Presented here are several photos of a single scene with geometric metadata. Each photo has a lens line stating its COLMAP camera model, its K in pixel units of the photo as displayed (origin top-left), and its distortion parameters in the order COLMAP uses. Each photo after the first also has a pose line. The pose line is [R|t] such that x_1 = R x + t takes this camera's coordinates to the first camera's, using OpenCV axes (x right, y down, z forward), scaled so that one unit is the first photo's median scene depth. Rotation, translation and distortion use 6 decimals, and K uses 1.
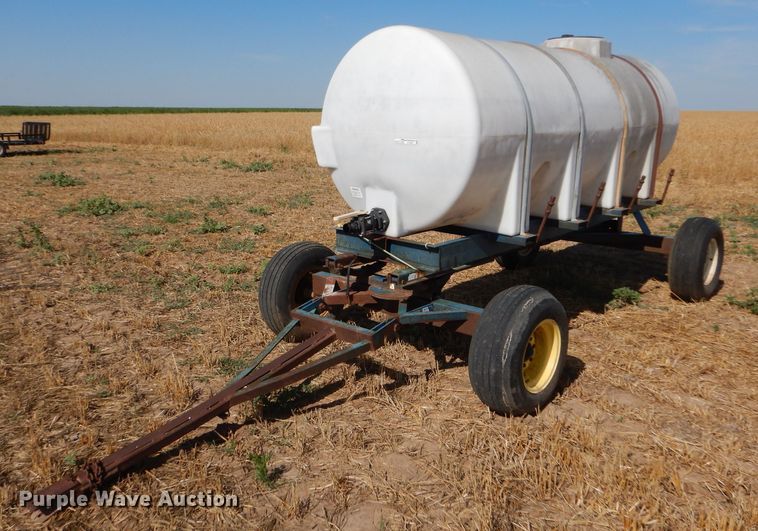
lens RADIAL K [[662.7, 0, 377.7], [0, 662.7, 241.1], [0, 0, 1]] dist [-0.006500, -0.002210]
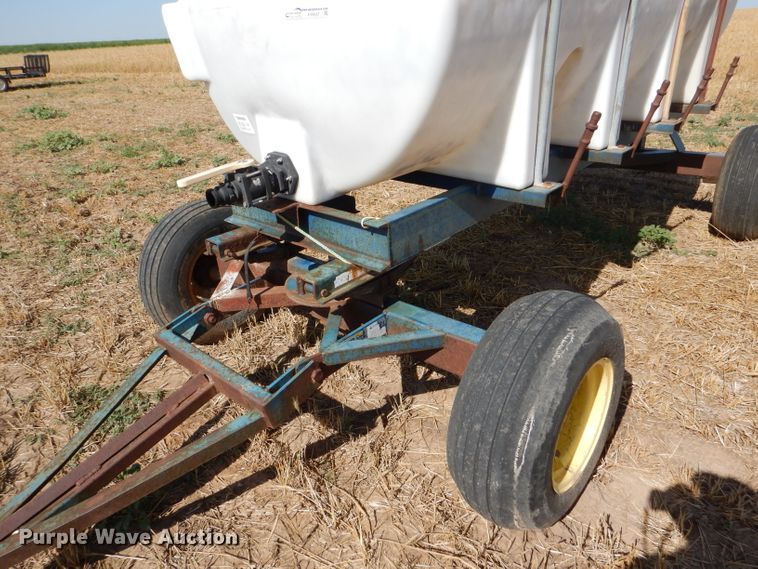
lens RADIAL K [[596.7, 0, 379.0], [0, 596.7, 284.5], [0, 0, 1]] dist [0.014294, -0.002745]
pose [[0.998427, -0.055962, 0.003399, 0.072088], [0.053955, 0.975571, 0.212954, -0.041092], [-0.015234, -0.212435, 0.977056, 0.458899]]
